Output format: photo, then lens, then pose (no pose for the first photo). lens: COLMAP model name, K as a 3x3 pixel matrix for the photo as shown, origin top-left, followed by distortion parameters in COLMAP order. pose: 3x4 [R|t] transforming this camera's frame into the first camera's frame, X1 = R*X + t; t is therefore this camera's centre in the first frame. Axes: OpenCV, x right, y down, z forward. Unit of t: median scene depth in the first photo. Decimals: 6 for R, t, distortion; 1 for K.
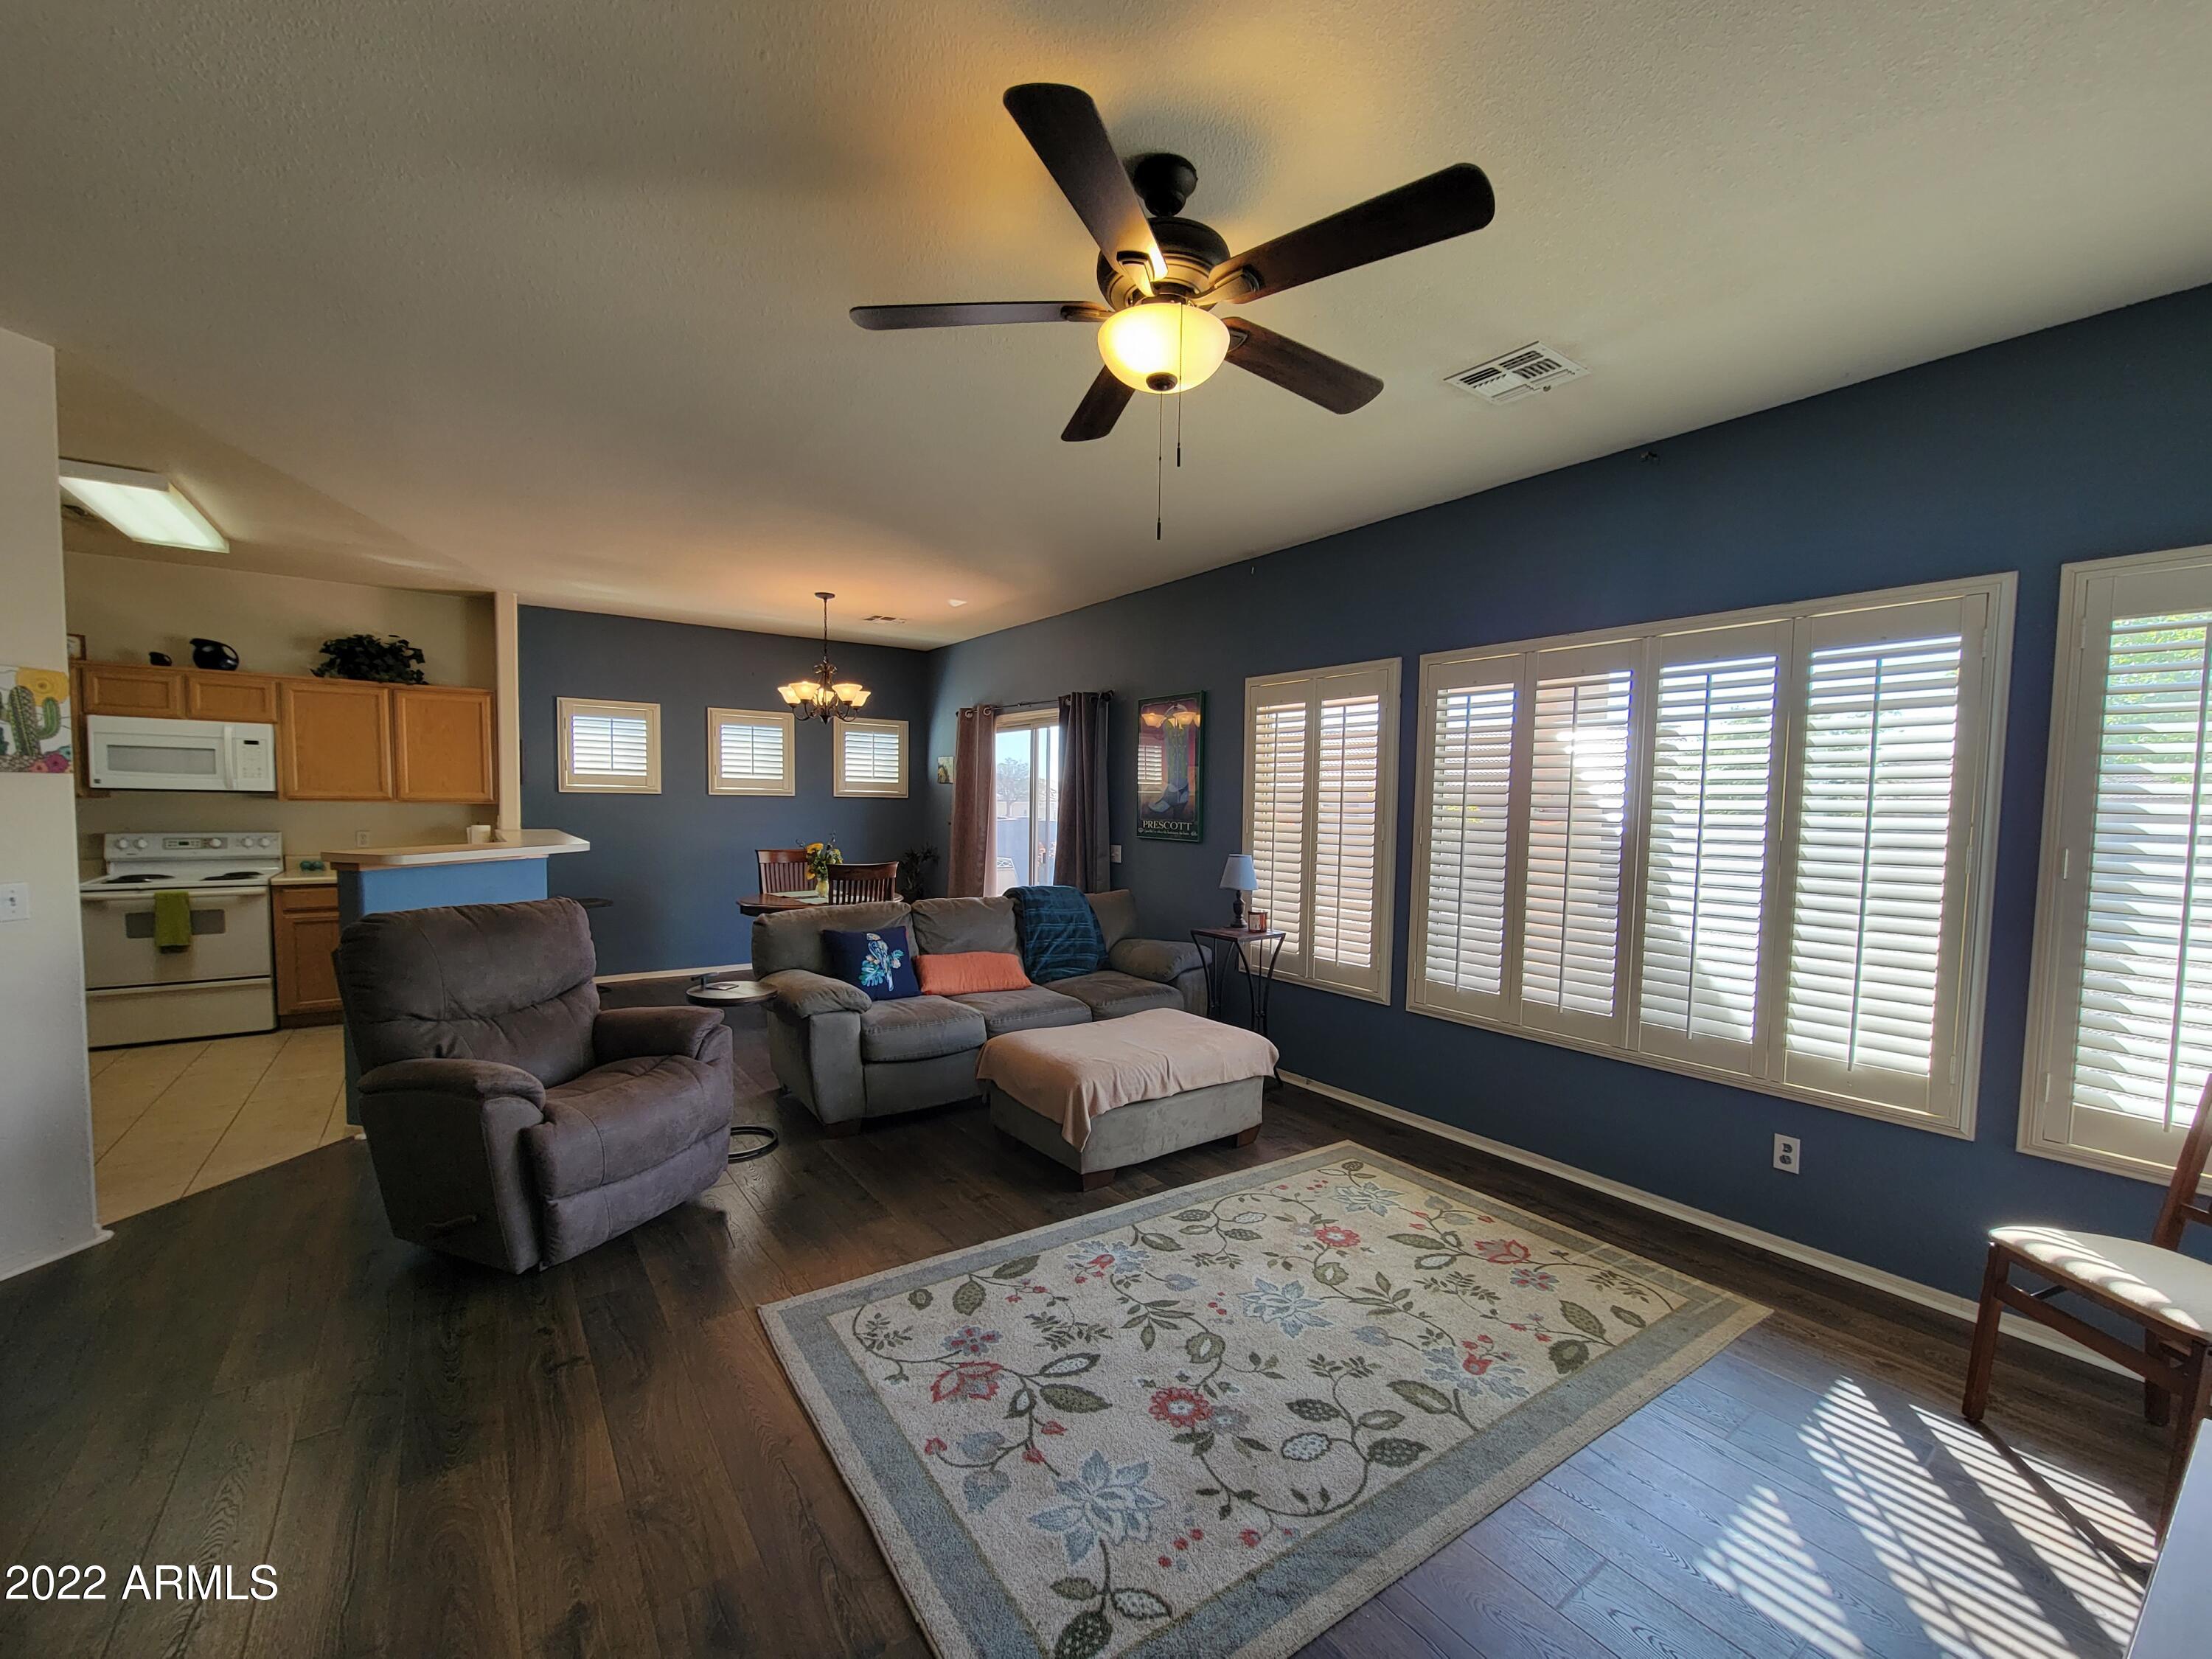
lens RADIAL K [[906.8, 0, 1109.5], [0, 906.8, 857.1], [0, 0, 1]] dist [-0.002247, 0.000012]
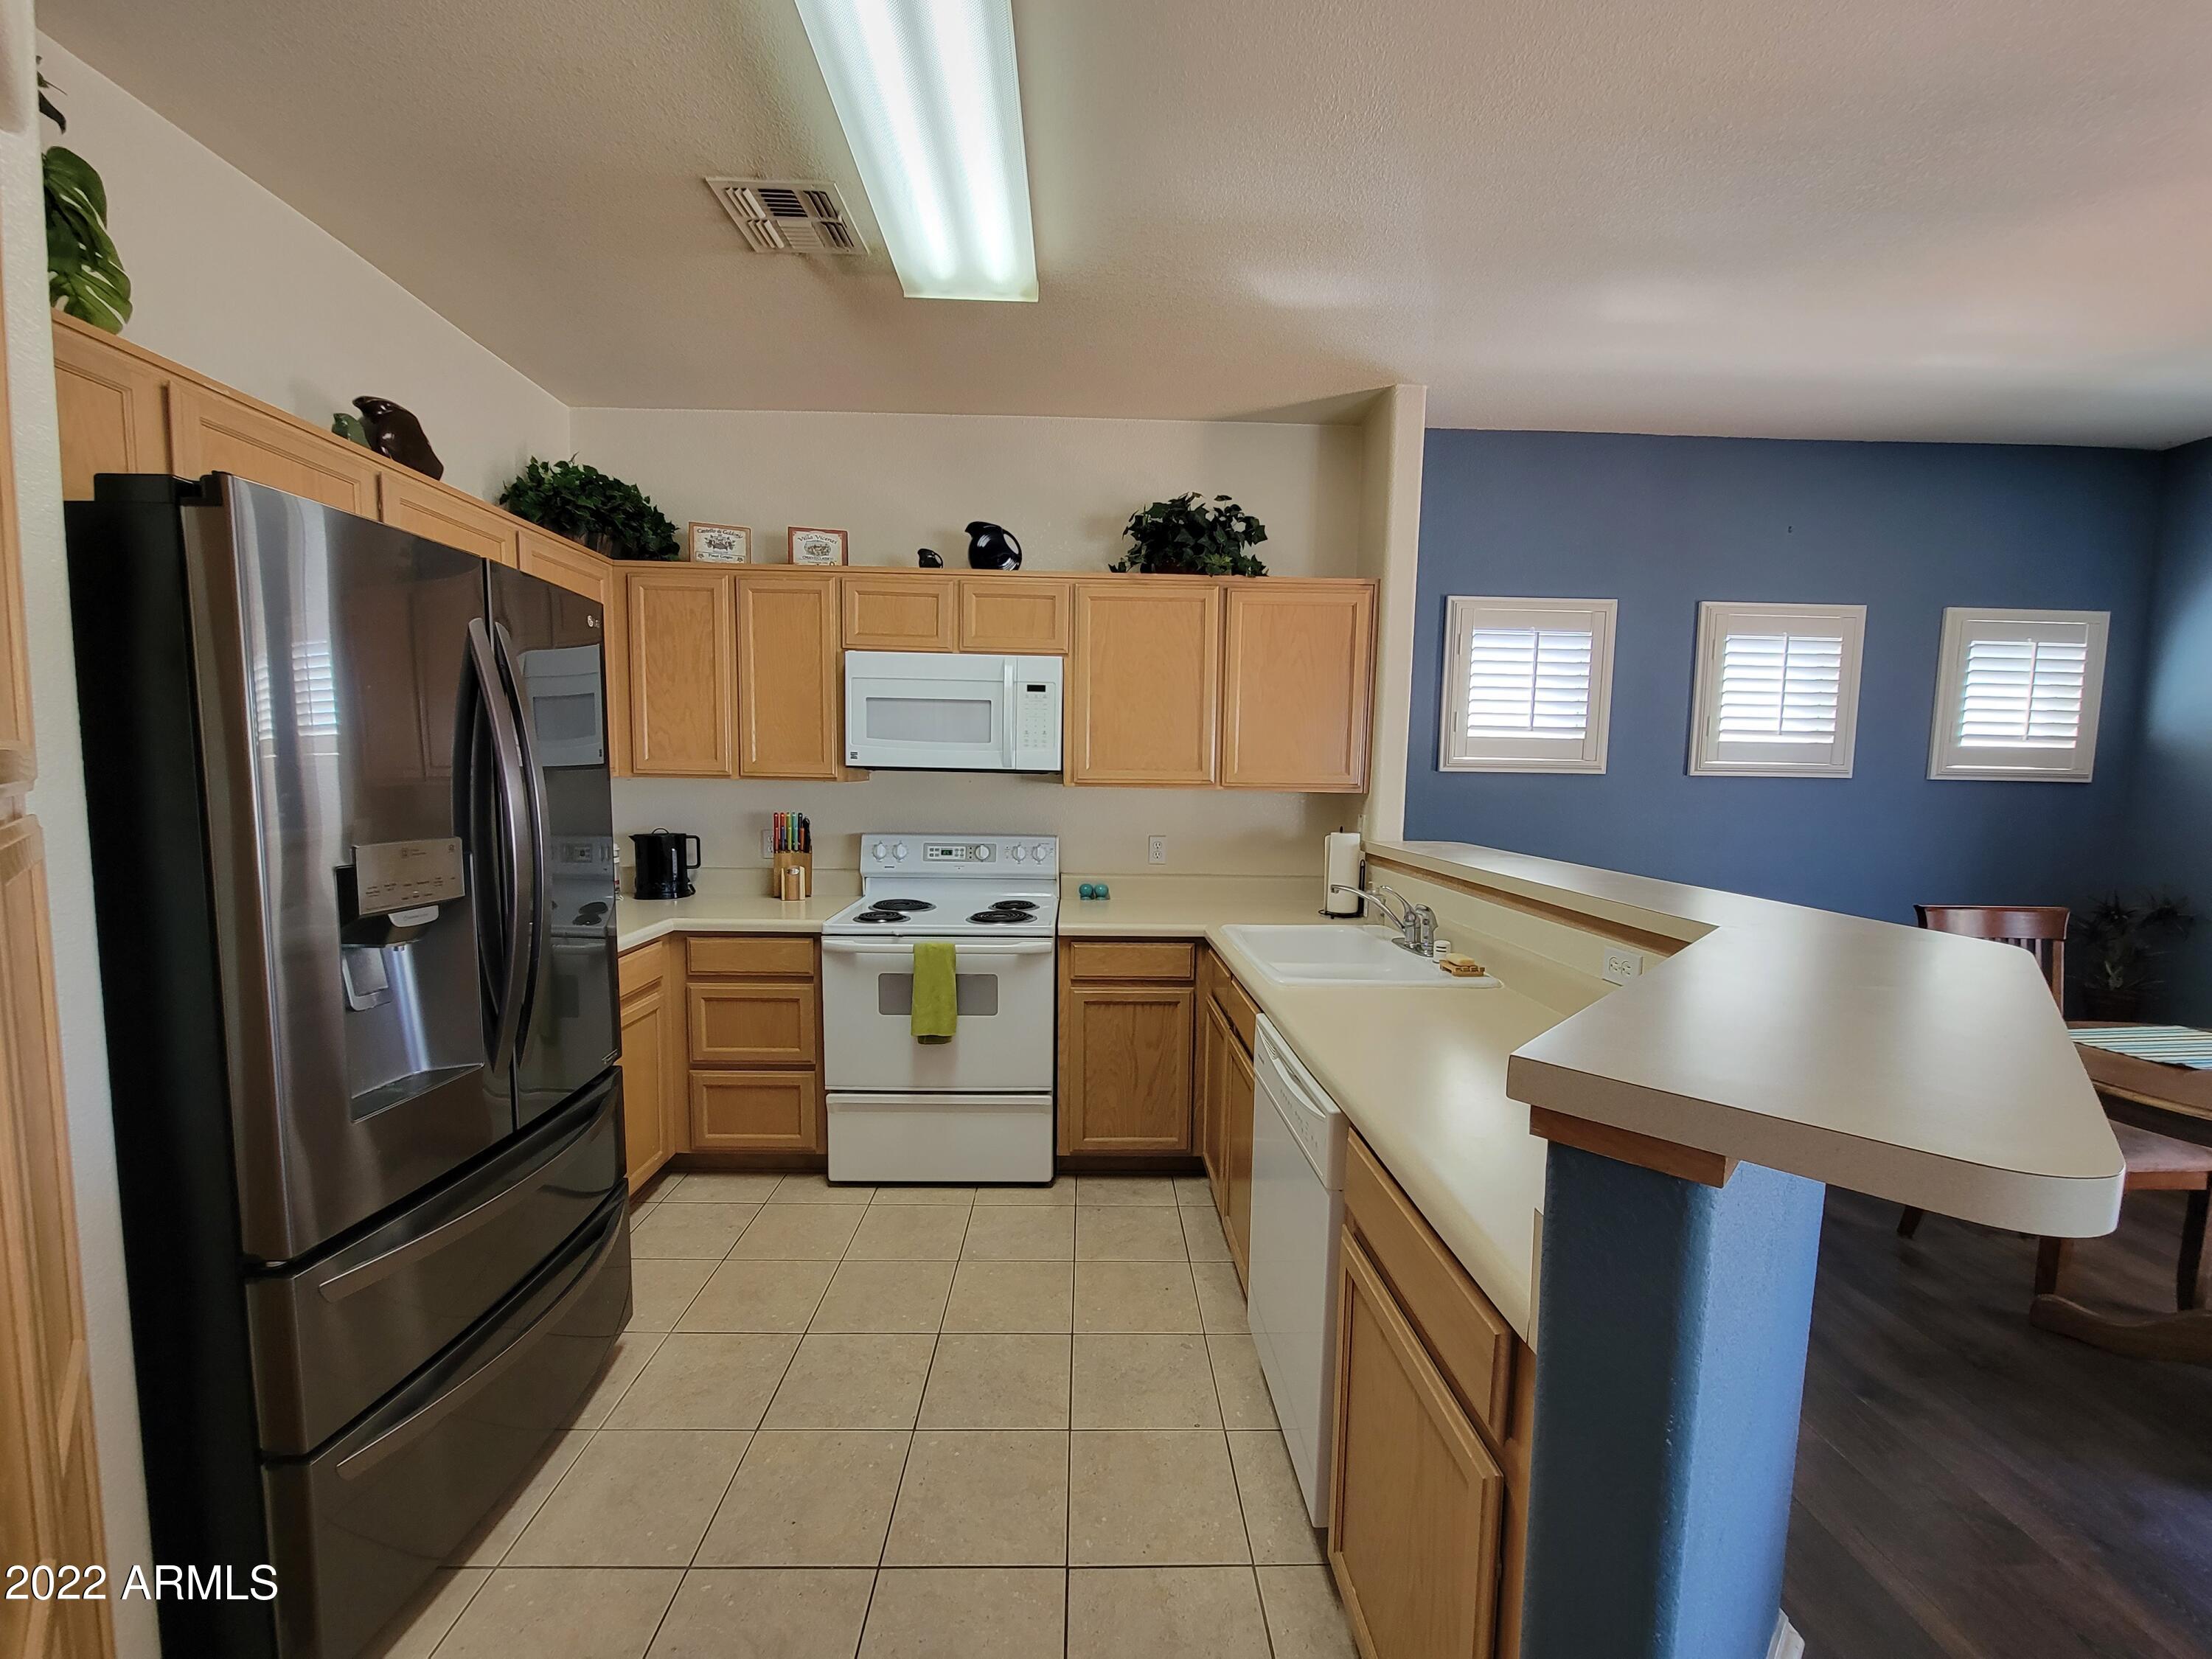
lens RADIAL K [[902.0, 0, 1105.5], [0, 902.0, 855.1], [0, 0, 1]] dist [-0.004291, -0.000409]
pose [[0.827202, 0.049149, -0.559752, -0.748030], [-0.037529, 0.998775, 0.032237, -0.049819], [0.560650, -0.005659, 0.828033, 0.697687]]
